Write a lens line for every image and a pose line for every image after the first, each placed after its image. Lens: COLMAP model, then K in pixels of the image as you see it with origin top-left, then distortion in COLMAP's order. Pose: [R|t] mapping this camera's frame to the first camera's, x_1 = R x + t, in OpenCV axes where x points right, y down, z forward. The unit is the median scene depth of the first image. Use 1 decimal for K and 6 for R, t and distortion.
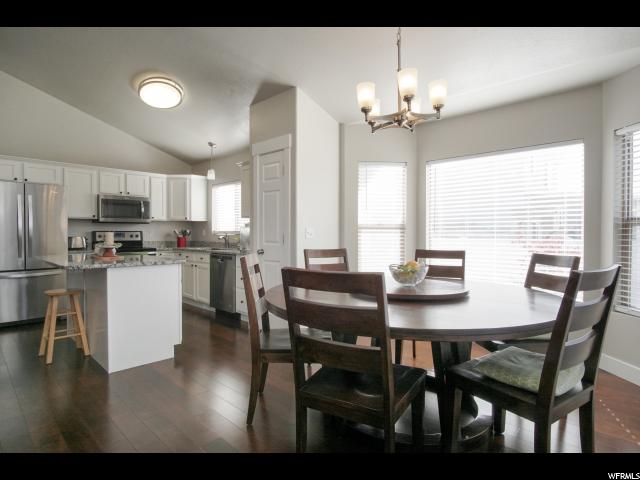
lens RADIAL K [[346.5, 0, 323.0], [0, 346.5, 239.1], [0, 0, 1]] dist [-0.034897, 0.000692]
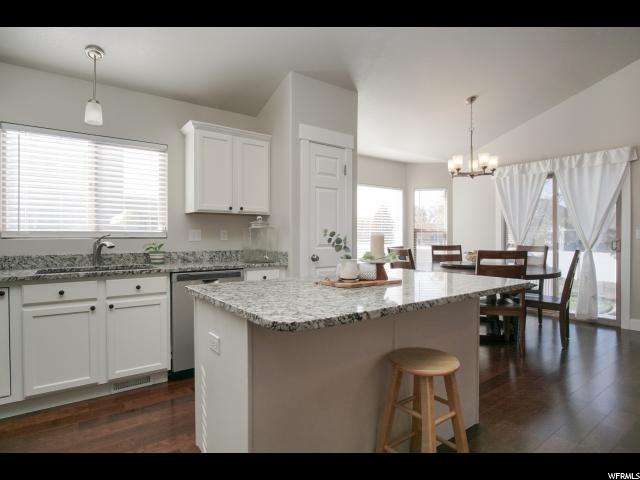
lens RADIAL K [[346.5, 0, 323.0], [0, 346.5, 239.1], [0, 0, 1]] dist [-0.034897, 0.000692]
pose [[0.164127, -0.014548, 0.986332, -0.972948], [0.012433, 0.999842, 0.012678, -0.019608], [-0.986361, 0.010182, 0.164282, 0.827485]]
